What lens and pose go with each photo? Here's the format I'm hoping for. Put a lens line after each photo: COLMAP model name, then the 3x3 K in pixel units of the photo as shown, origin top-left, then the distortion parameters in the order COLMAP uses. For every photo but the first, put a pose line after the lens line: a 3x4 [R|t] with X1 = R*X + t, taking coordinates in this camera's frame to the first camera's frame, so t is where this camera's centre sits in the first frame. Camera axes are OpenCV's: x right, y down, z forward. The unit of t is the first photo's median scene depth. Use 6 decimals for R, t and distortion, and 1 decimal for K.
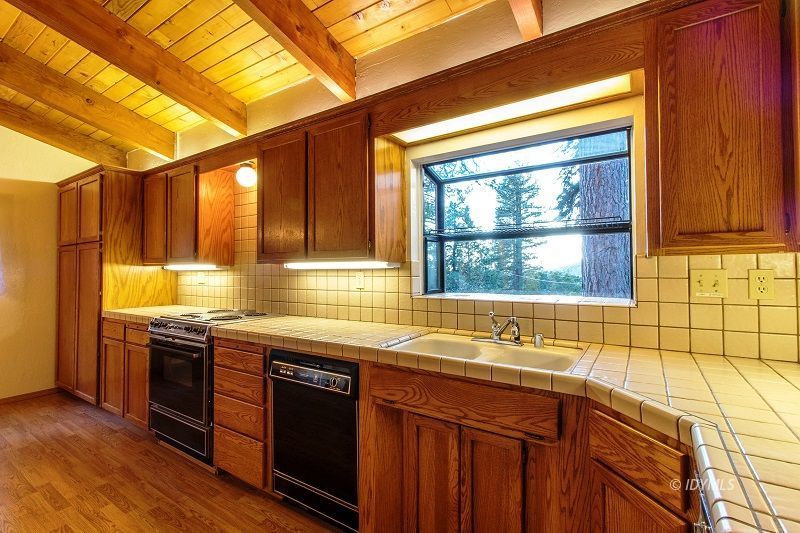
lens RADIAL K [[368.1, 0, 398.6], [0, 368.1, 262.5], [0, 0, 1]] dist [0.000506, 0.000244]
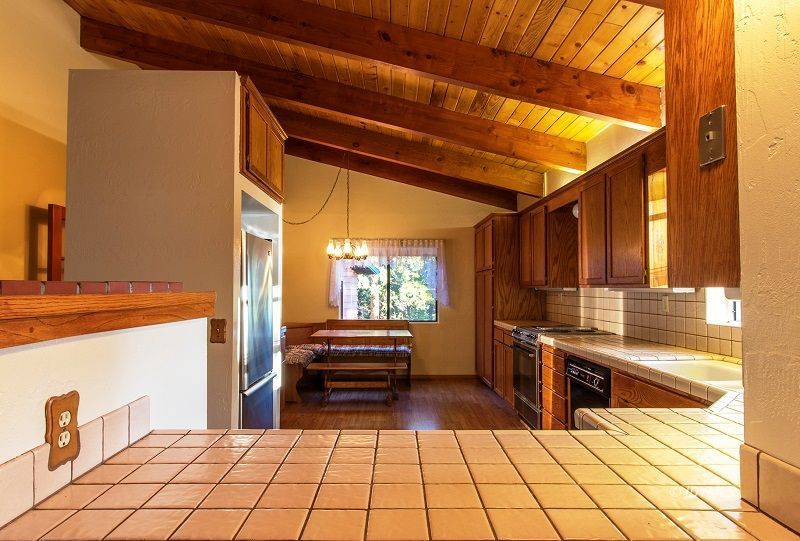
lens RADIAL K [[461.9, 0, 397.1], [0, 461.9, 275.0], [0, 0, 1]] dist [-0.000027, -0.000011]
pose [[0.560161, -0.017273, -0.828204, 0.517494], [0.012725, 0.999844, -0.012246, -0.025057], [0.828286, -0.003679, 0.560293, -0.319116]]
